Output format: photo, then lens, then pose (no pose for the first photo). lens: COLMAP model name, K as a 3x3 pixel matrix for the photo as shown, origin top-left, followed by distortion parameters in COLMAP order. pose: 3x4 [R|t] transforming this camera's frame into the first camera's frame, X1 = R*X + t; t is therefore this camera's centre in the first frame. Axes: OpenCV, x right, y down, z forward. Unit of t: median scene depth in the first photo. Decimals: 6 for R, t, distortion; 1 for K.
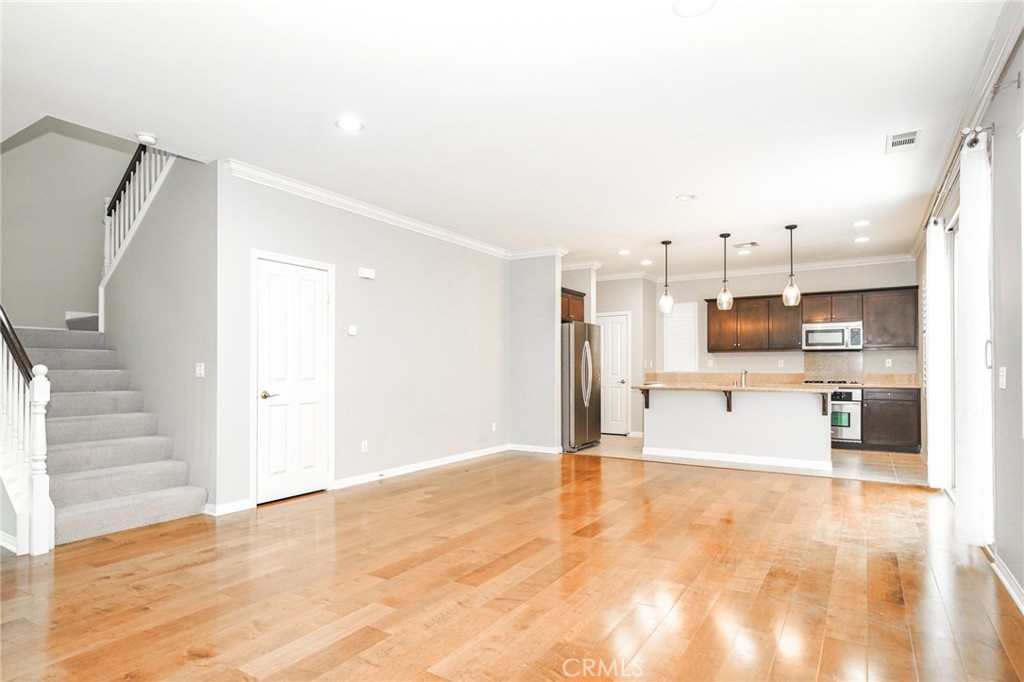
lens RADIAL K [[559.1, 0, 511.4], [0, 559.1, 368.7], [0, 0, 1]] dist [0.003048, 0.000553]
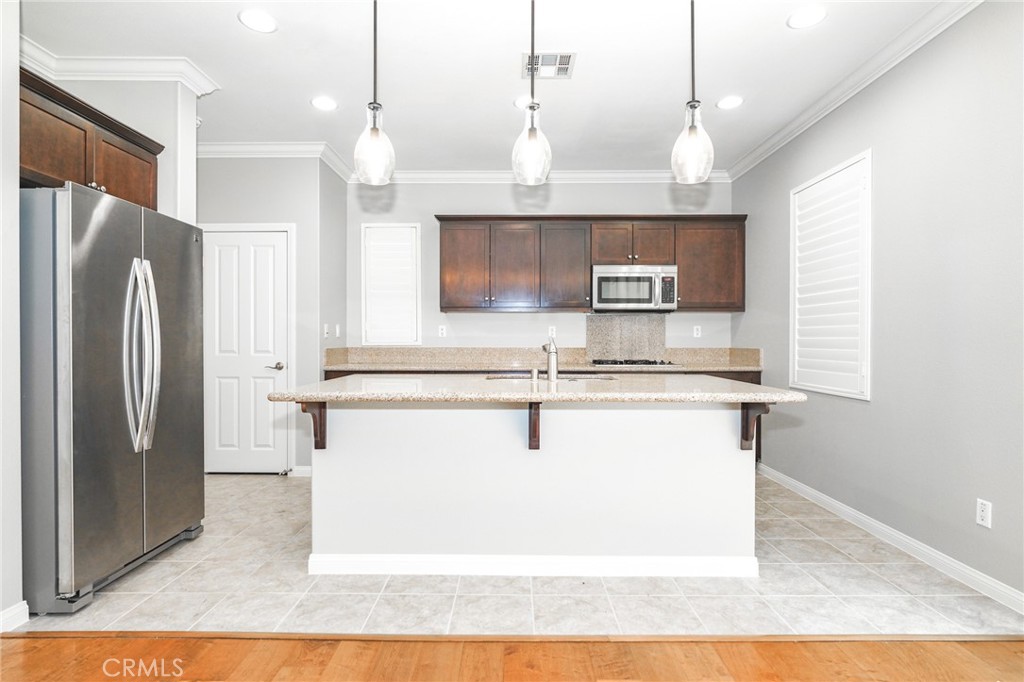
lens RADIAL K [[528.0, 0, 512.9], [0, 528.0, 341.7], [0, 0, 1]] dist [0.005890, 0.000566]
pose [[0.850264, -0.000824, 0.526356, 0.151356], [-0.002500, 0.999981, 0.005604, -0.001355], [-0.526351, -0.006081, 0.850246, 0.578411]]
